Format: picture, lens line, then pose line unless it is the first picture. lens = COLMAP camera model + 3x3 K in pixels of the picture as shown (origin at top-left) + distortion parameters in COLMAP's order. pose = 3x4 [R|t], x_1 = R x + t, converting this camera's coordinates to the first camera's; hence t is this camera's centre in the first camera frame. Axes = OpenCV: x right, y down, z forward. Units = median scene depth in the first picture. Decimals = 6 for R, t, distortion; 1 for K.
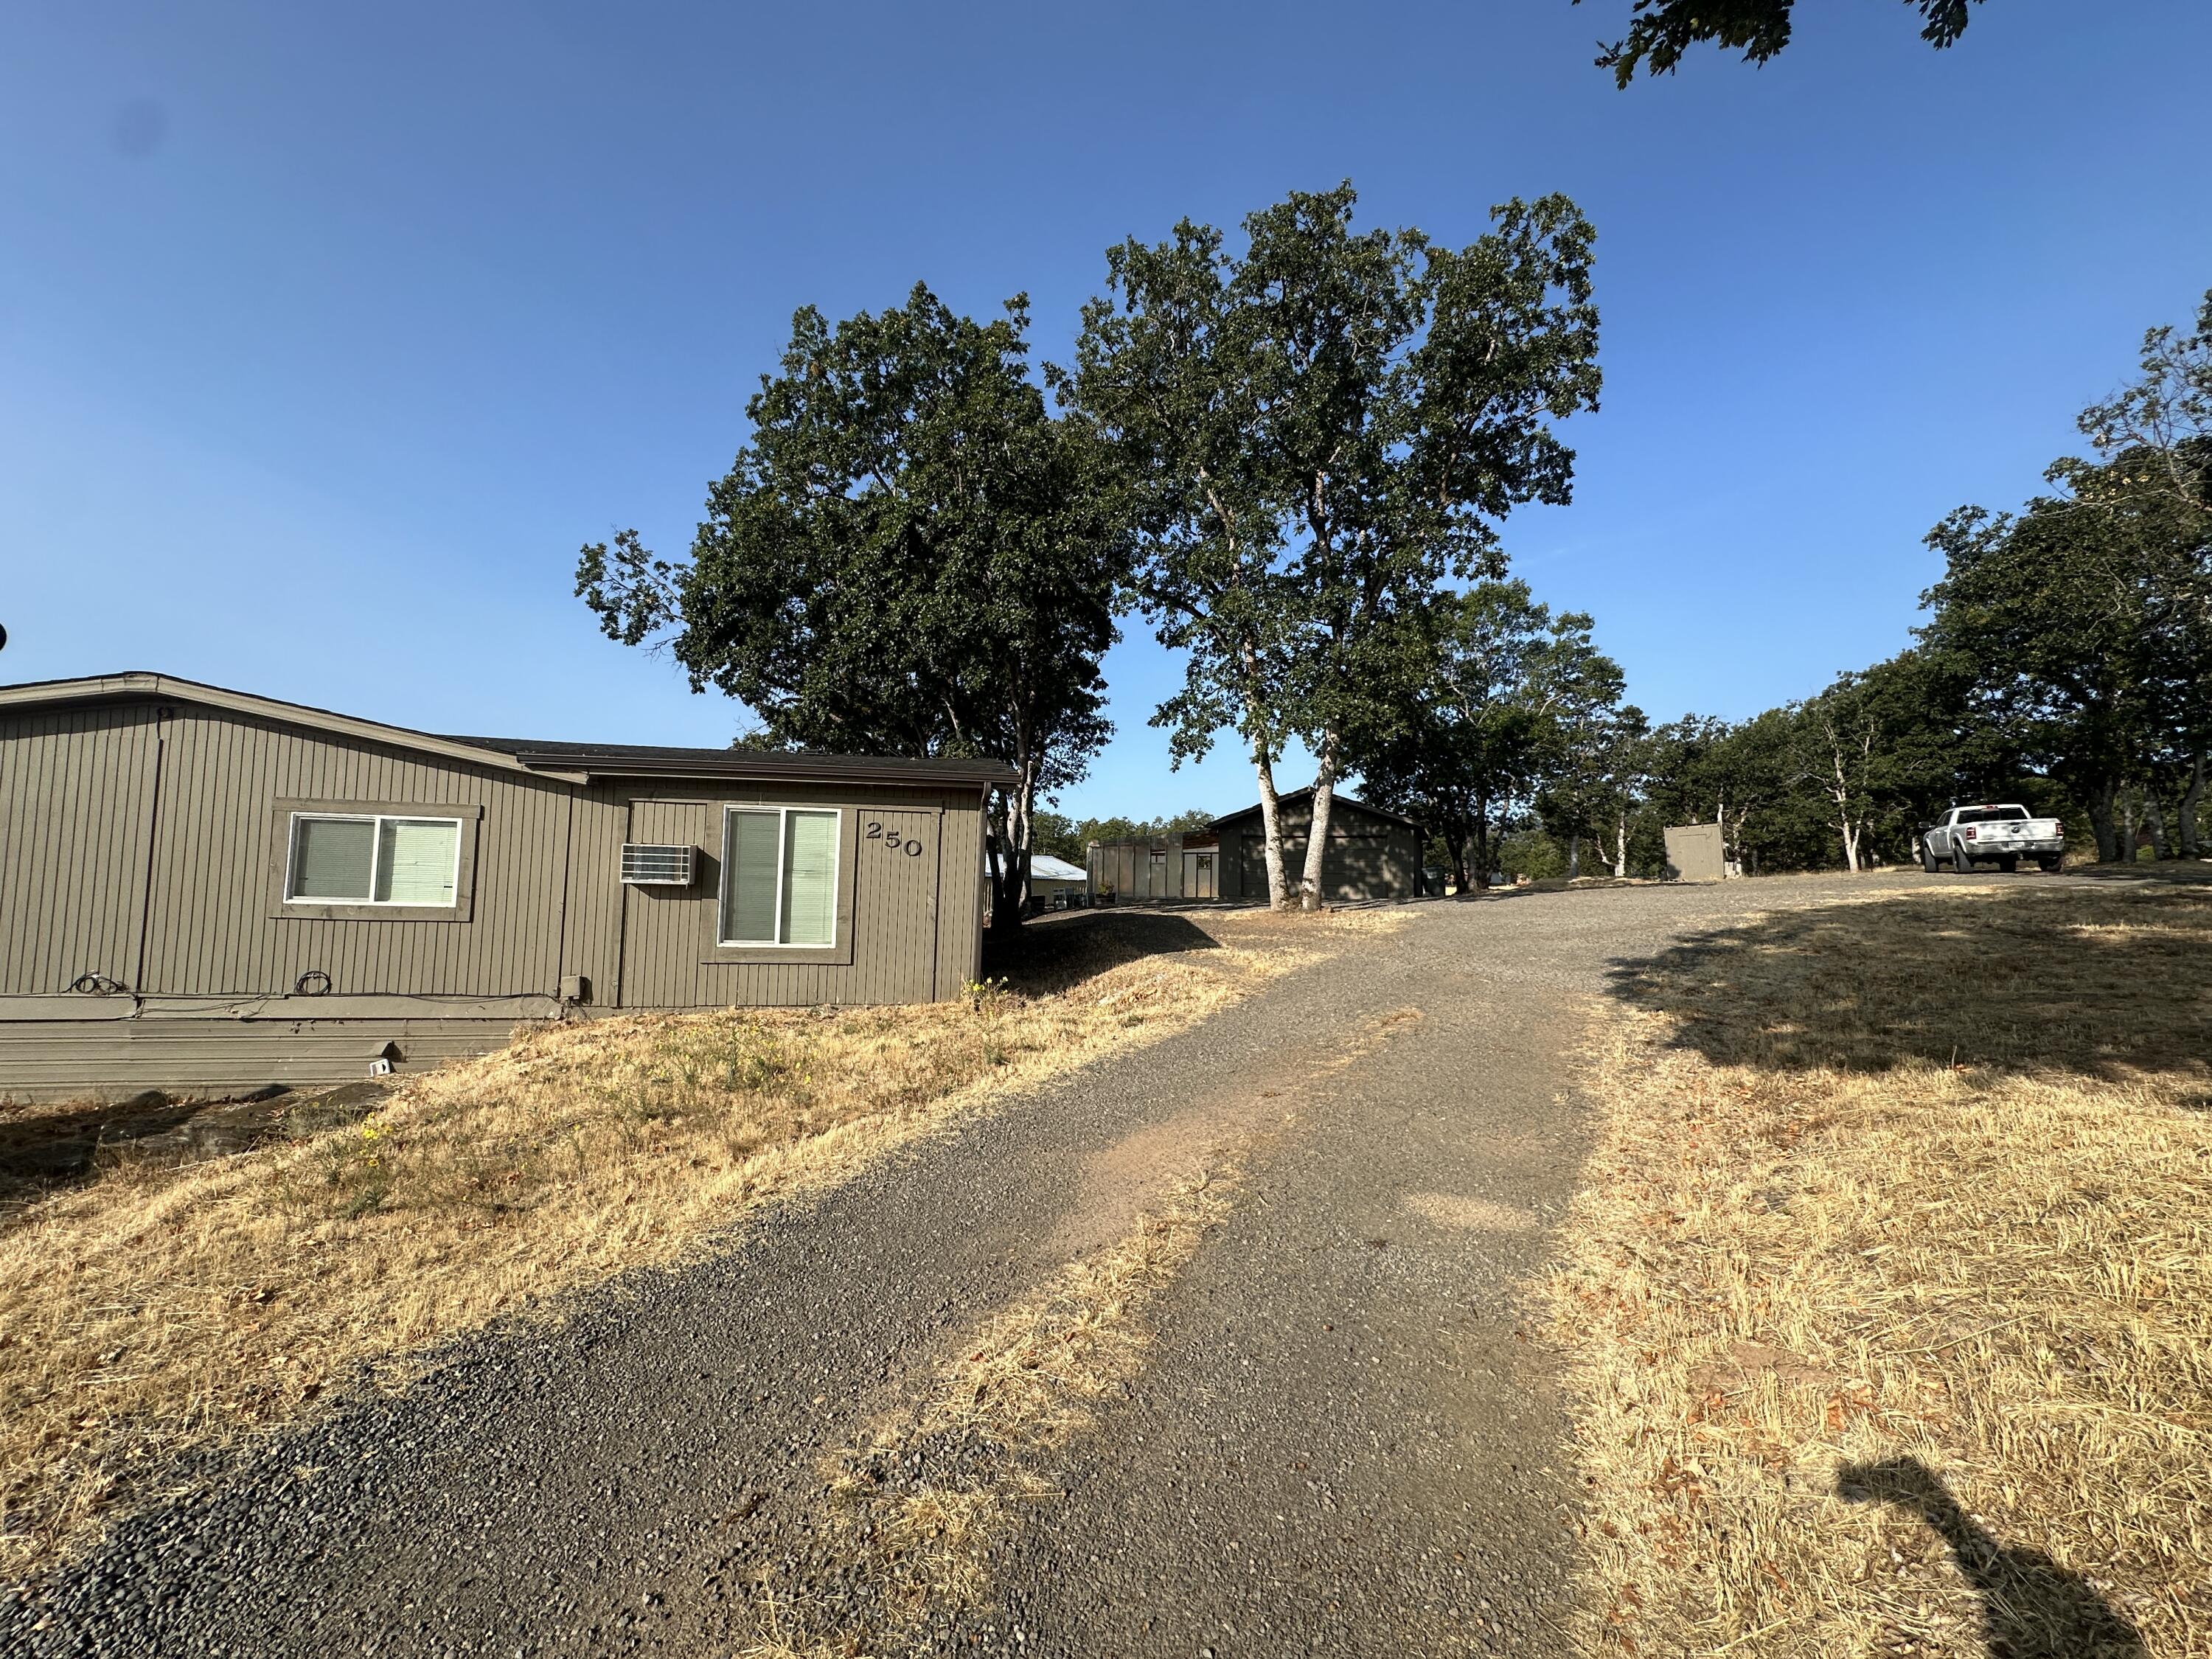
lens RADIAL K [[883.1, 0, 1106.0], [0, 883.1, 829.5], [0, 0, 1]] dist [0.002665, 0.000216]
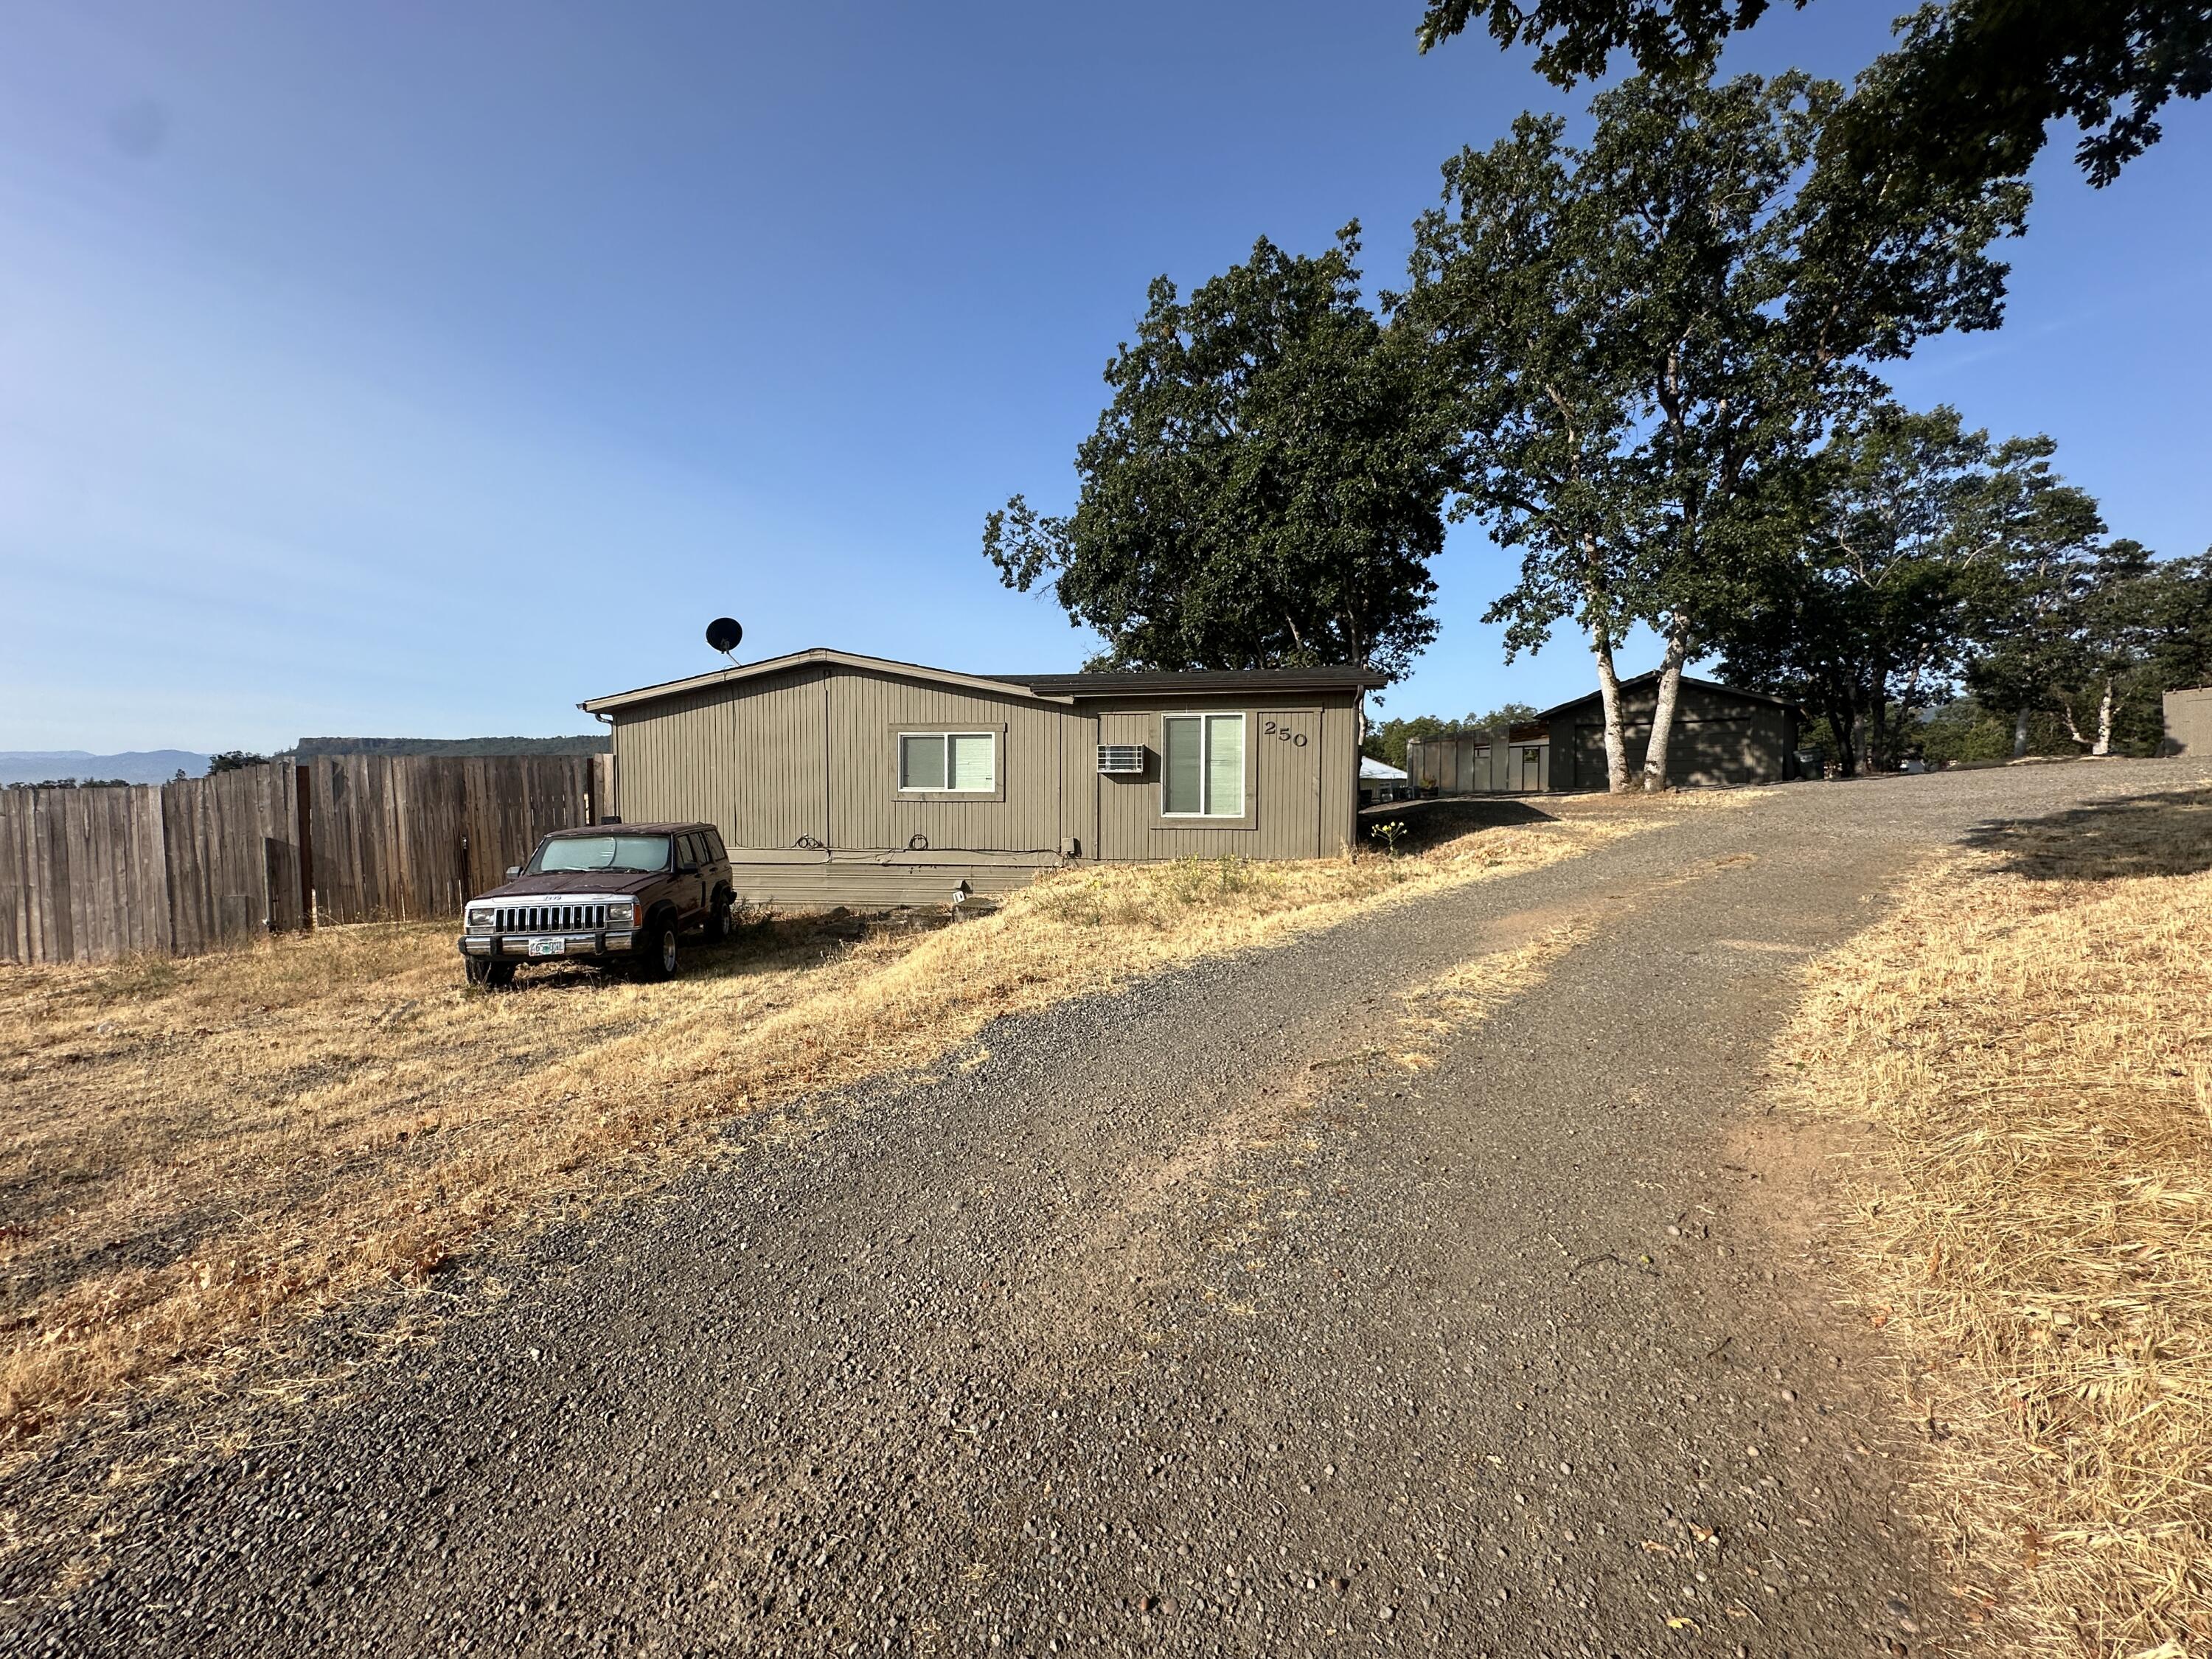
lens RADIAL K [[883.1, 0, 1106.0], [0, 883.1, 829.5], [0, 0, 1]] dist [0.002665, 0.000216]
pose [[0.946008, -0.008809, -0.324023, -0.038319], [0.042524, 0.994364, 0.097117, 0.007233], [0.321341, -0.105652, 0.941051, -0.176347]]
